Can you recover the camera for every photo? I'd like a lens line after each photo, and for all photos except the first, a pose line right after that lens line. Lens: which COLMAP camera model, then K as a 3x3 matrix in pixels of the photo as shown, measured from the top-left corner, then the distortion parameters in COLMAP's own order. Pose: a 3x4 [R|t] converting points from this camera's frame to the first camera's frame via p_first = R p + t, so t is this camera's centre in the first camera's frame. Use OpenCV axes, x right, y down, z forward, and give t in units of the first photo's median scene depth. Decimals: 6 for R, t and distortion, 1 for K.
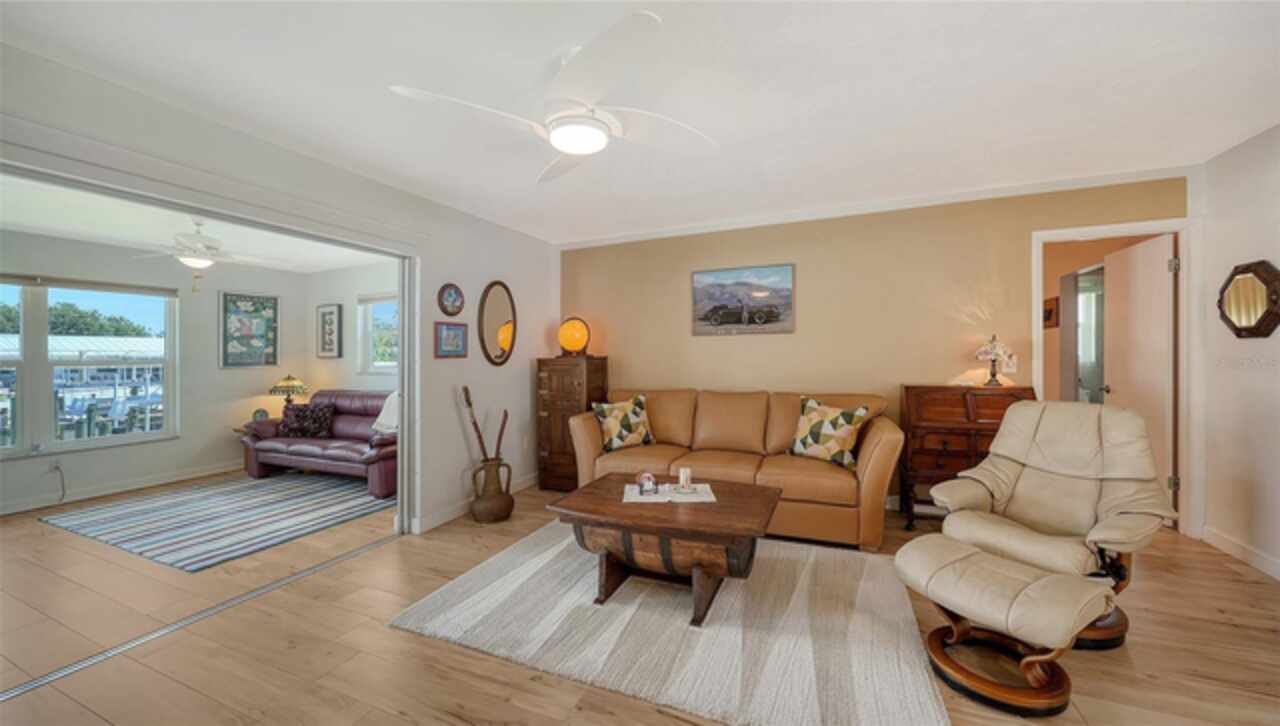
lens RADIAL K [[461.8, 0, 649.6], [0, 461.8, 361.1], [0, 0, 1]] dist [0.000159, -0.000003]
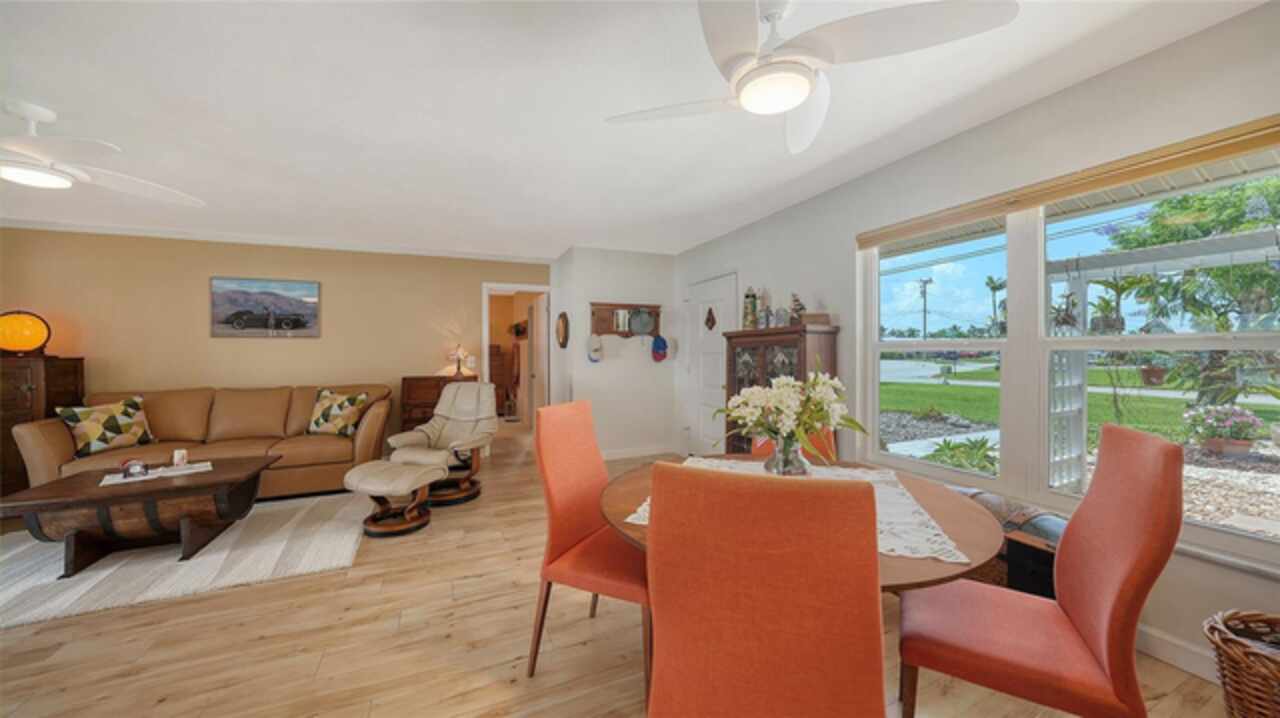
lens RADIAL K [[444.4, 0, 640.4], [0, 444.4, 352.5], [0, 0, 1]] dist [-0.029689, 0.007177]
pose [[0.687430, 0.006631, 0.726220, 0.059964], [0.006611, 0.999860, -0.015387, 0.001872], [-0.726220, 0.015379, 0.687290, -0.503436]]
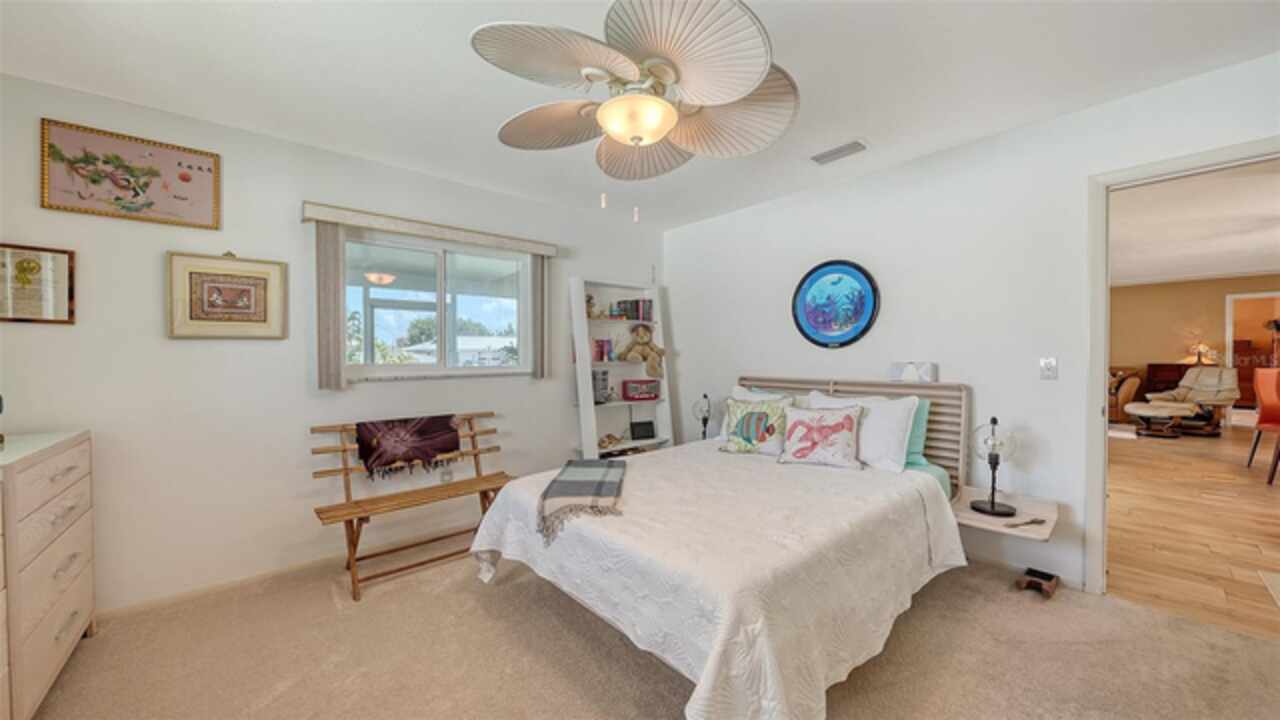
lens RADIAL K [[449.7, 0, 640.0], [0, 449.7, 360.0], [0, 0, 1]] dist [-0.011494, 0.000337]
pose [[0.898246, 0.011298, -0.439348, -0.755290], [-0.007693, 0.999921, 0.009985, 0.034012], [0.439426, -0.005589, 0.898261, -2.111337]]
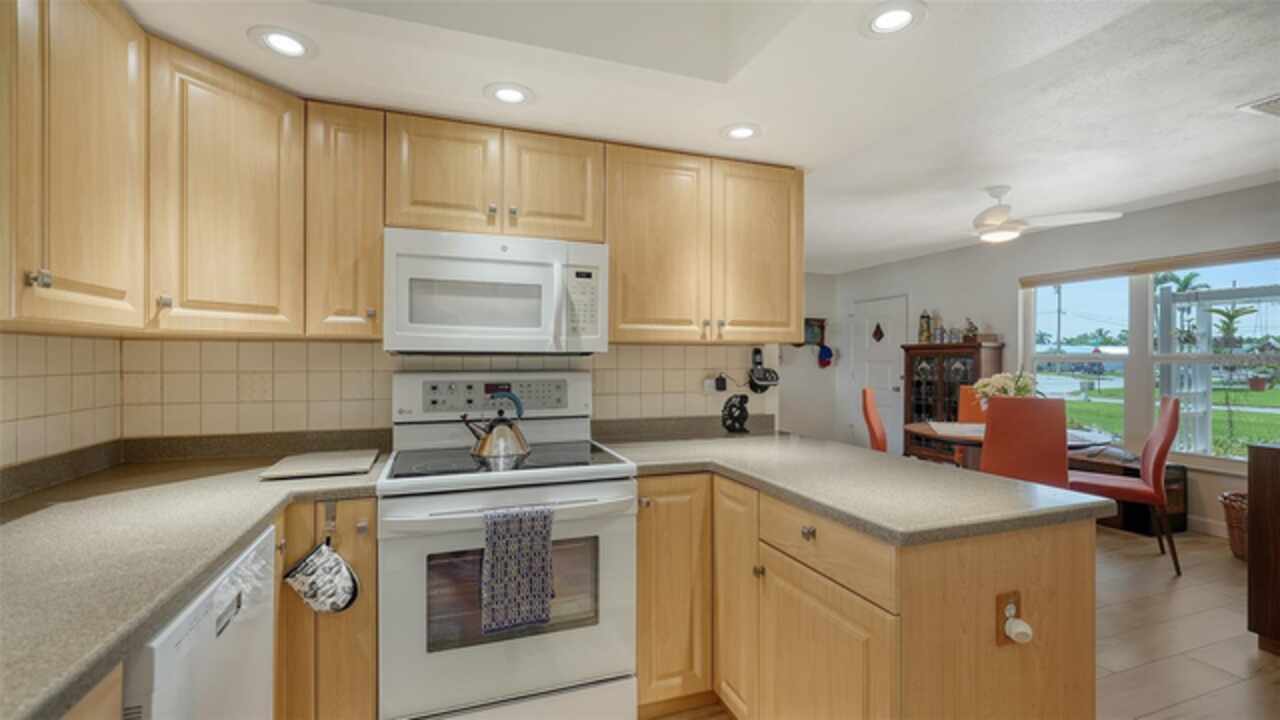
lens RADIAL K [[569.5, 0, 640.0], [0, 569.5, 360.0], [0, 0, 1]] dist [0.000231, 0.000169]
pose [[0.728091, 0.014632, 0.685324, -0.858216], [-0.008293, 0.999887, -0.012538, 0.013055], [-0.685430, 0.003446, 0.728130, -0.643034]]
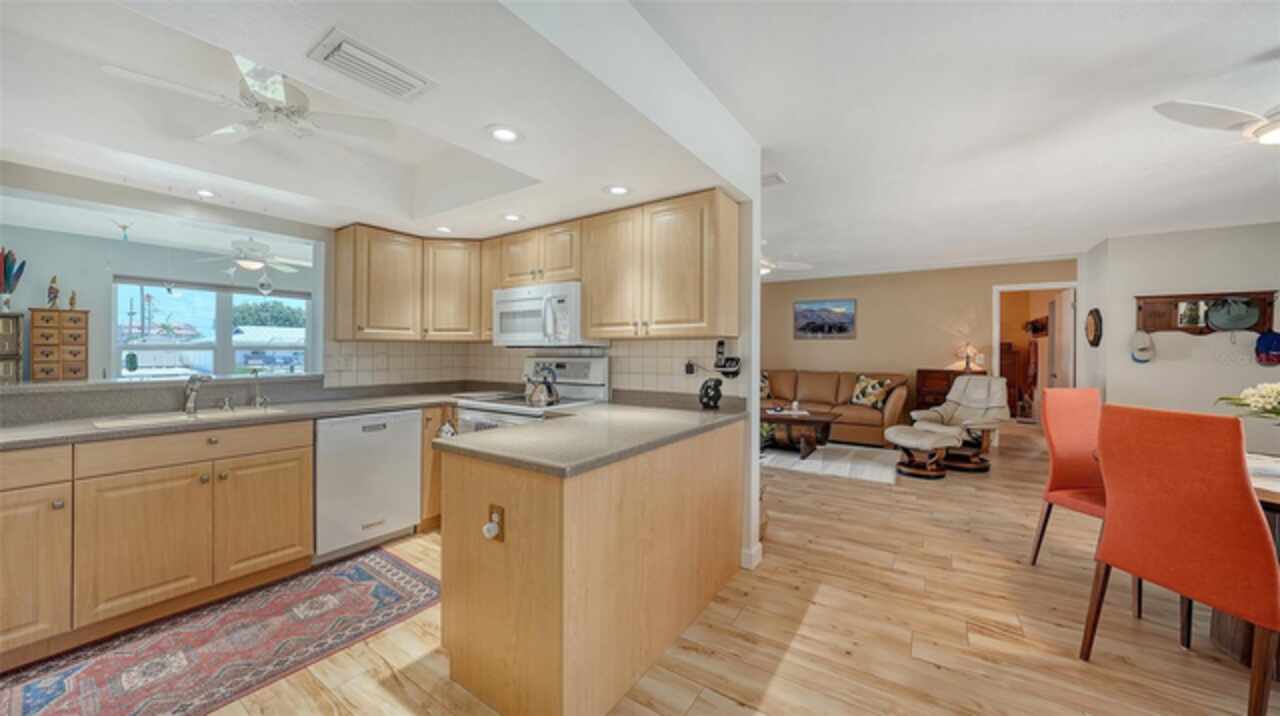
lens RADIAL K [[444.4, 0, 640.4], [0, 444.4, 351.5], [0, 0, 1]] dist [-0.029689, 0.007177]
pose [[0.980446, 0.016974, -0.196057, -0.184026], [-0.017939, 0.999834, -0.003148, 0.008502], [0.195971, 0.006604, 0.980587, -0.933859]]
